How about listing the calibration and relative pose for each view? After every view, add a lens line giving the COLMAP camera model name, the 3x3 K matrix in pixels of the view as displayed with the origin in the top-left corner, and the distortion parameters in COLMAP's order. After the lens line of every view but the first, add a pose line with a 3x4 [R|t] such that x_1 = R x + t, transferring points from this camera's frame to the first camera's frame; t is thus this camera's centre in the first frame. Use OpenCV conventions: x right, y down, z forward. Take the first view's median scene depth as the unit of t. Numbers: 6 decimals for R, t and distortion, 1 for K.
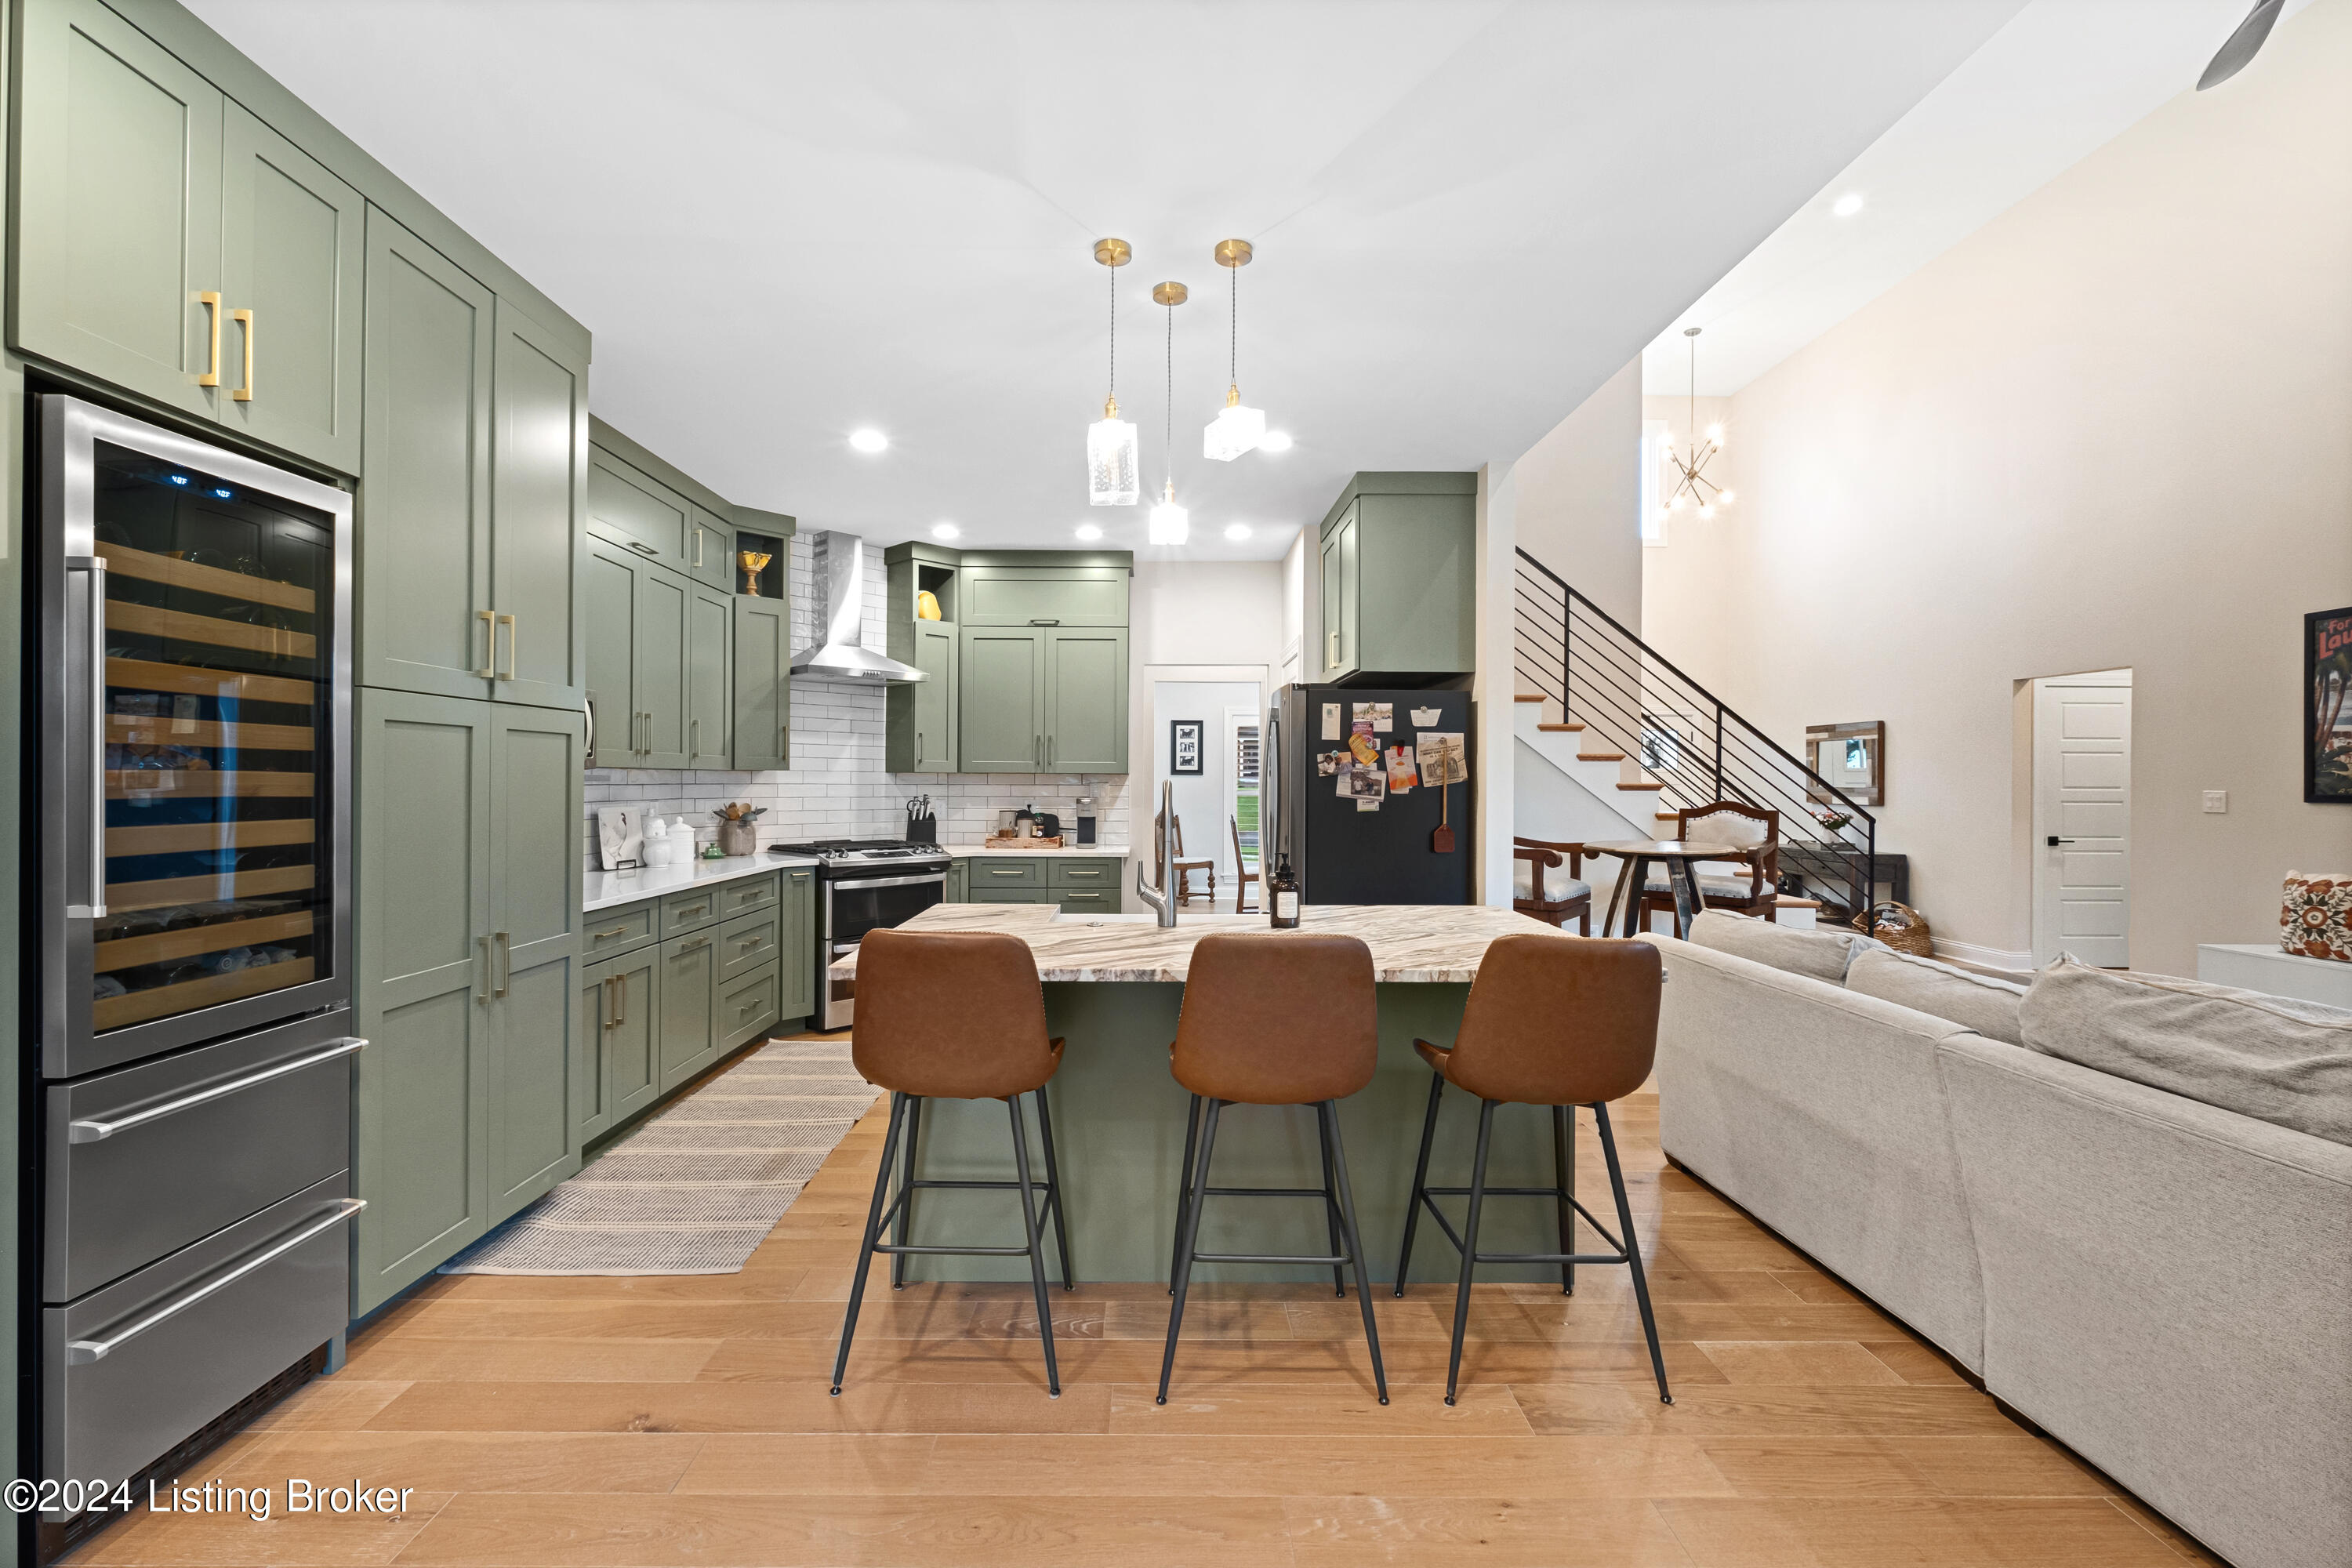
lens RADIAL K [[1034.9, 0, 1160.4], [0, 1034.9, 780.8], [0, 0, 1]] dist [-0.002369, -0.001931]
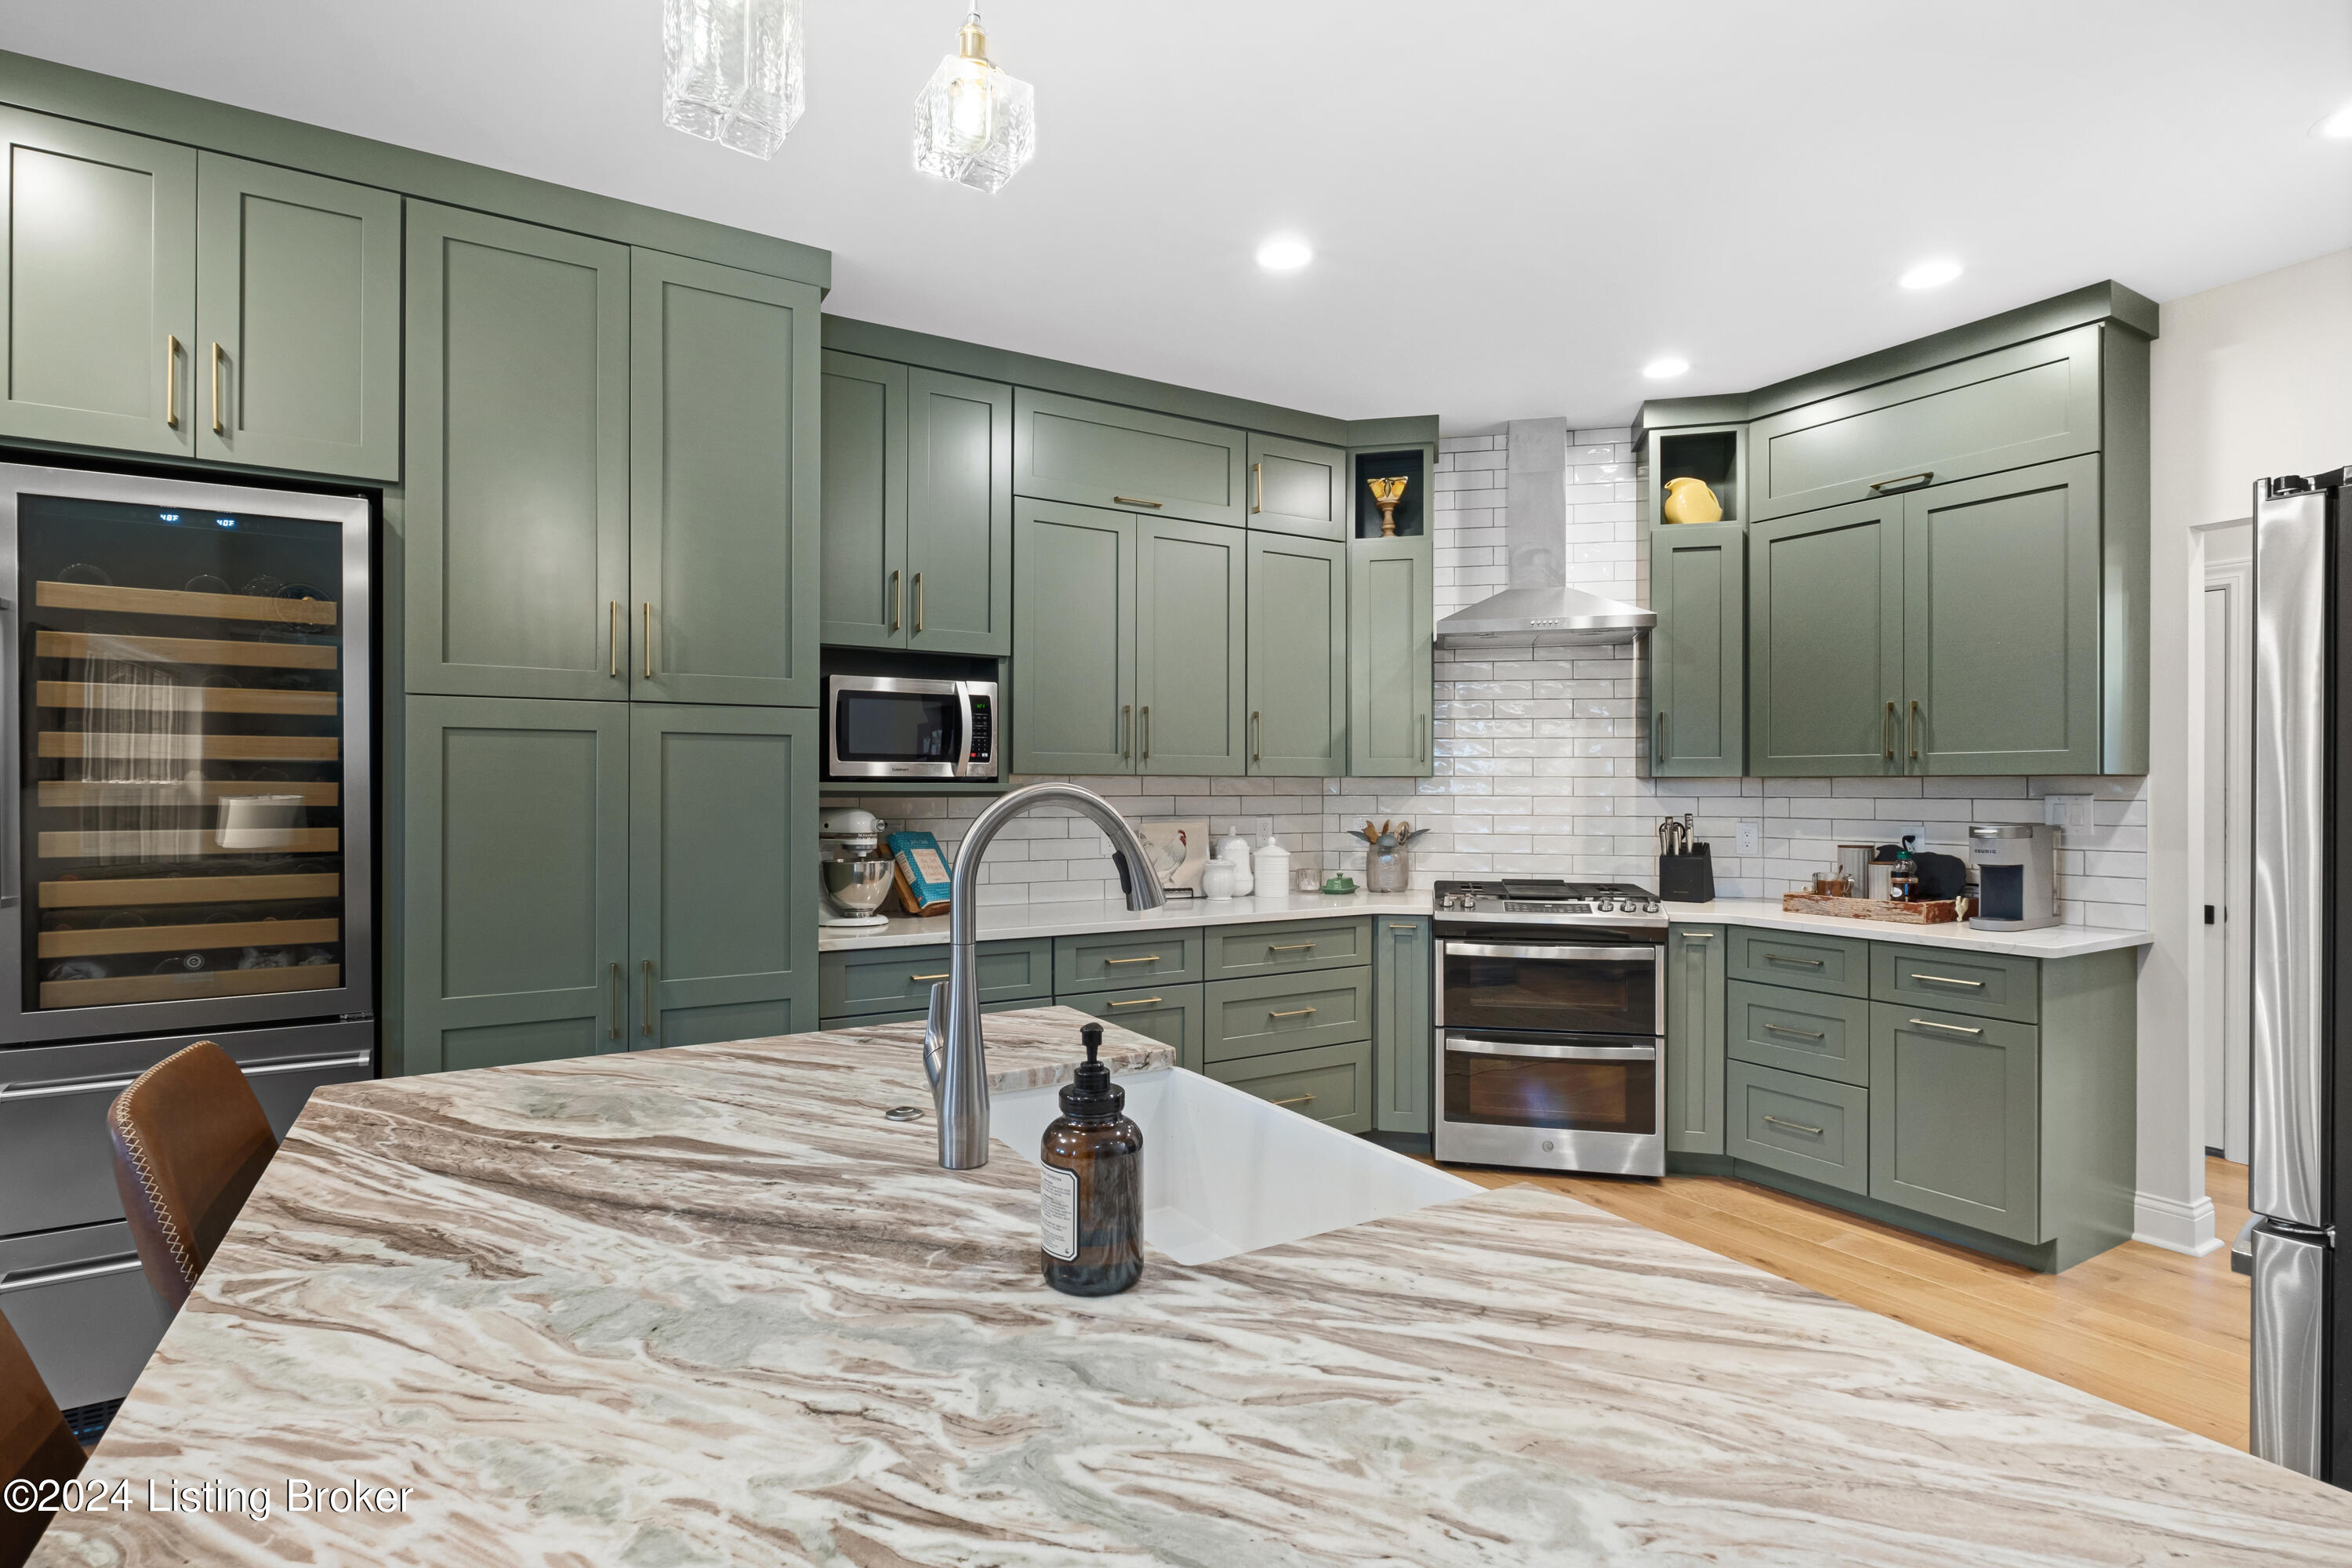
lens RADIAL K [[1146.3, 0, 1160.9], [0, 1146.3, 784.8], [0, 0, 1]] dist [-0.005399, 0.000180]
pose [[0.506057, -0.007206, -0.862470, 0.212185], [0.000680, 0.999968, -0.007956, 0.001605], [0.862500, 0.003440, 0.506046, 0.433688]]
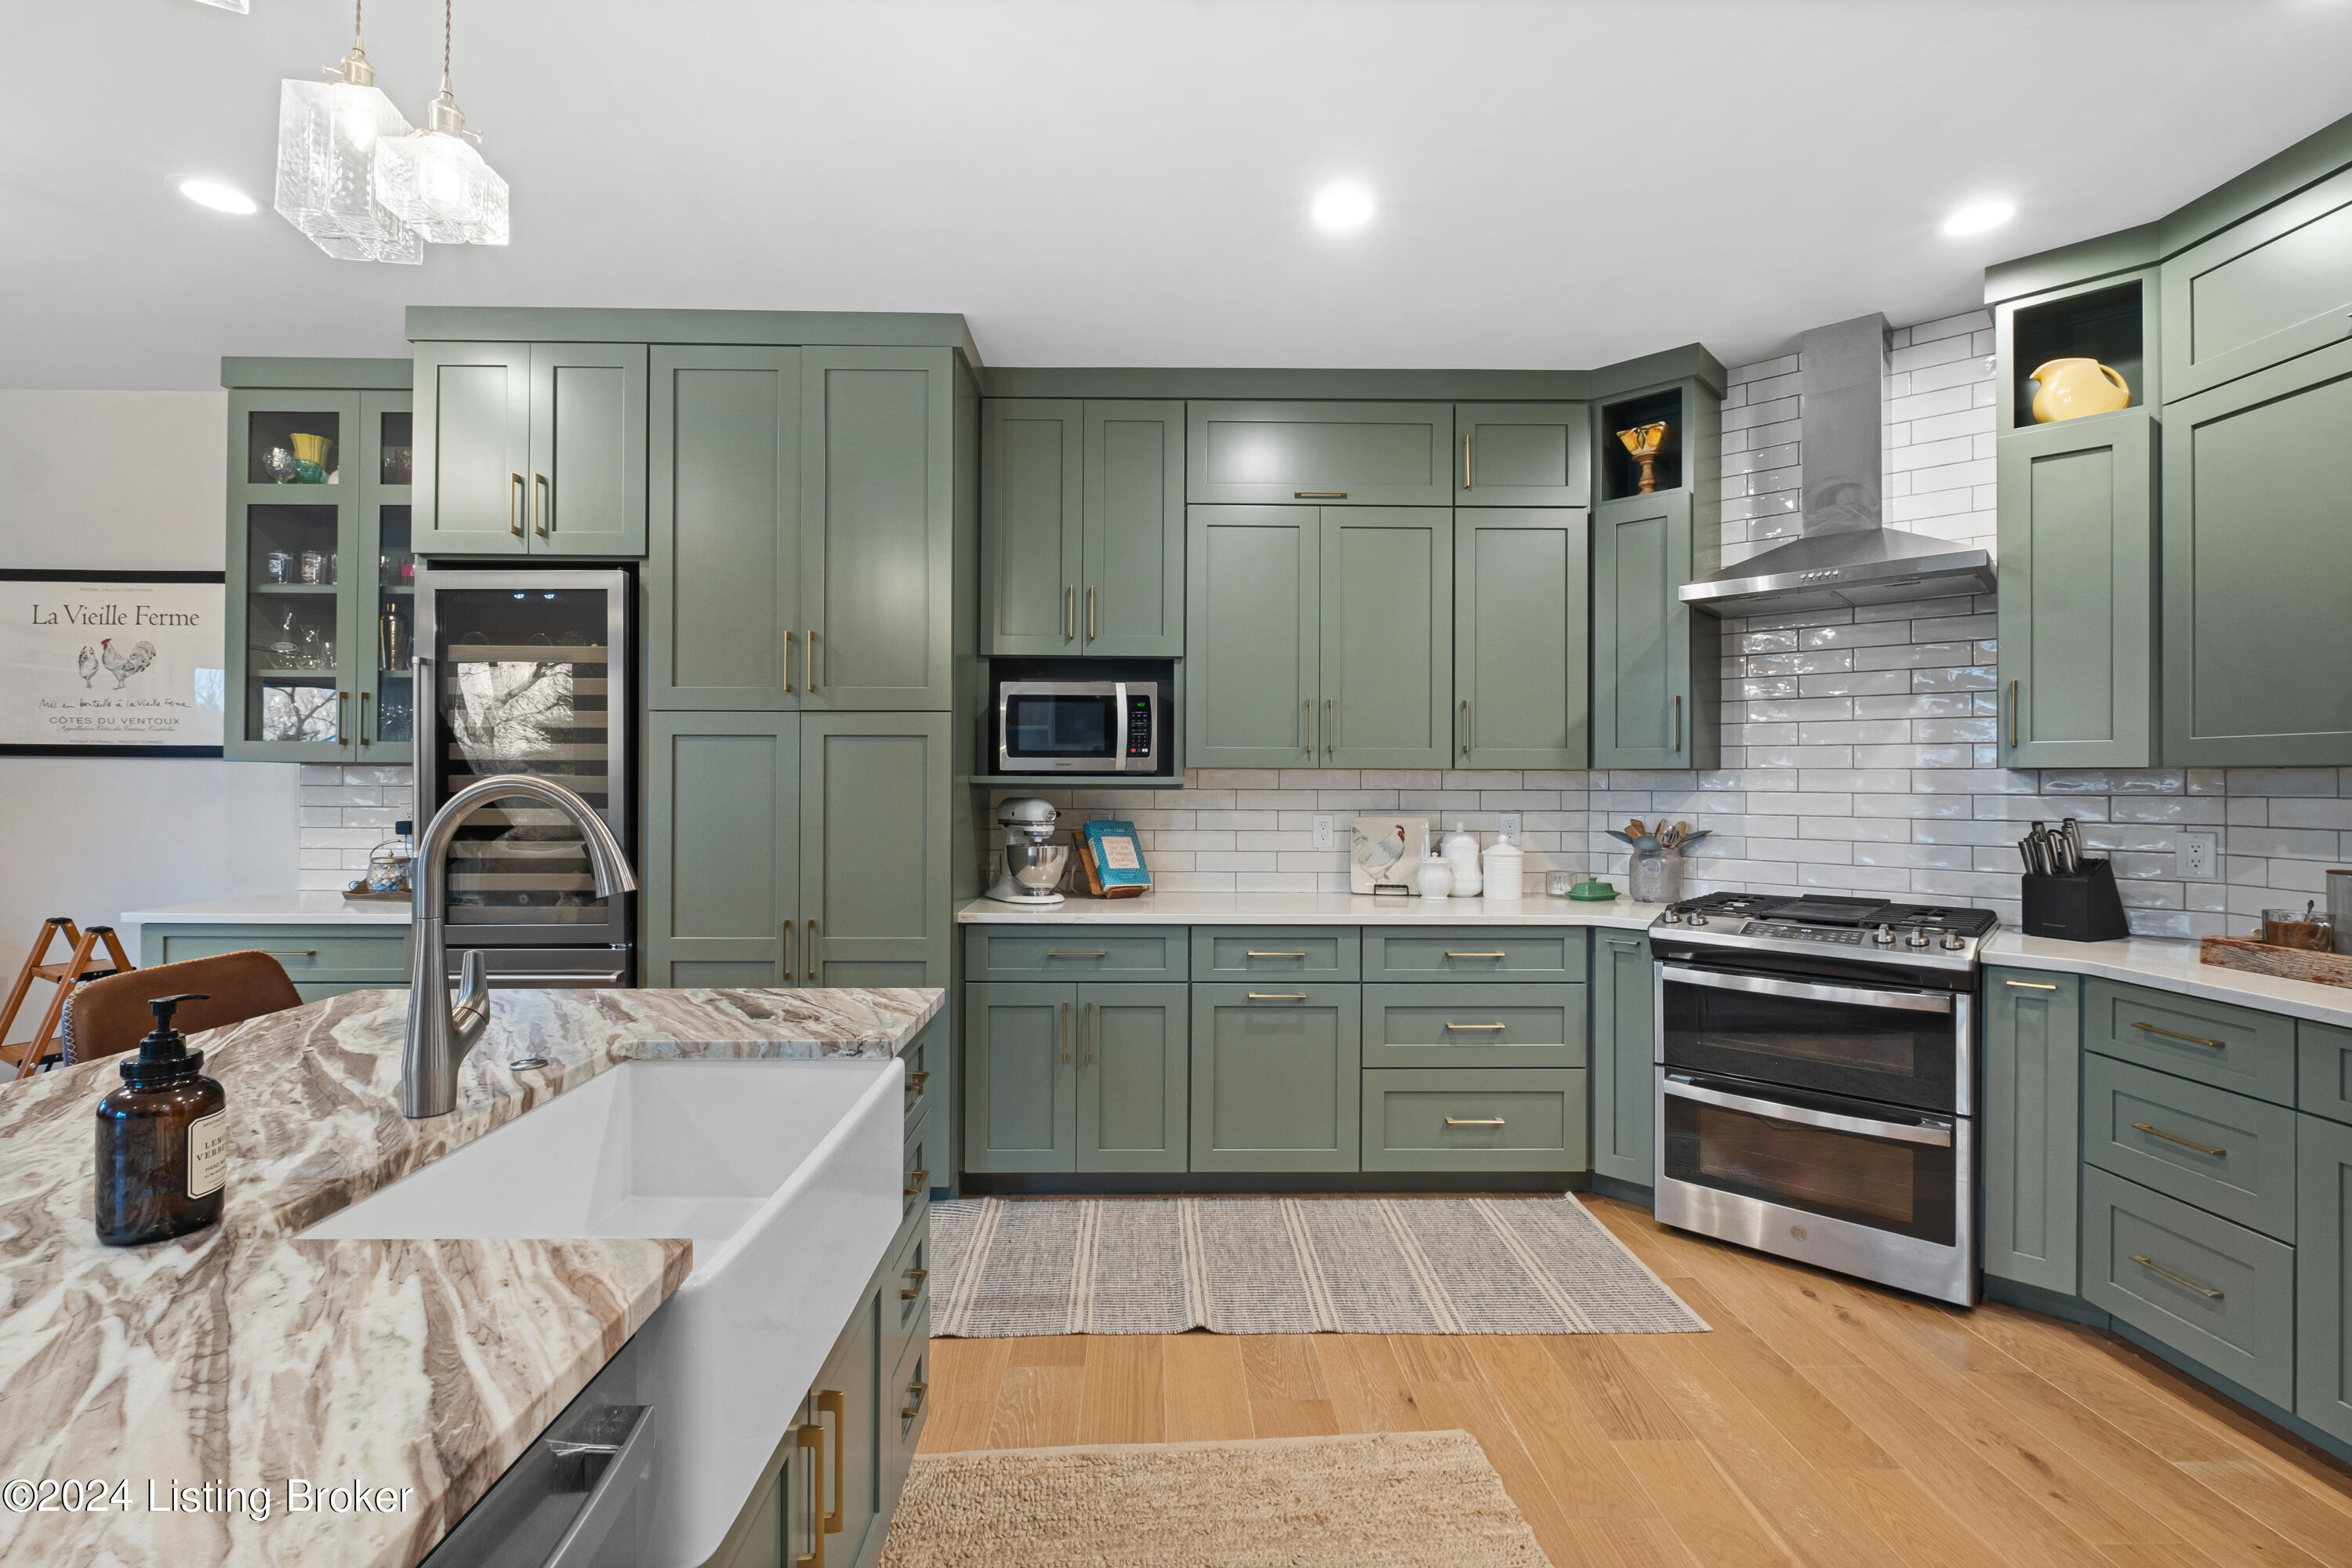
lens RADIAL K [[1034.9, 0, 1160.2], [0, 1034.9, 778.4], [0, 0, 1]] dist [-0.002369, -0.001931]
pose [[0.011589, -0.008258, -0.999899, 0.227975], [-0.004136, 0.999957, -0.008306, 0.001599], [0.999924, 0.004231, 0.011554, 0.665051]]
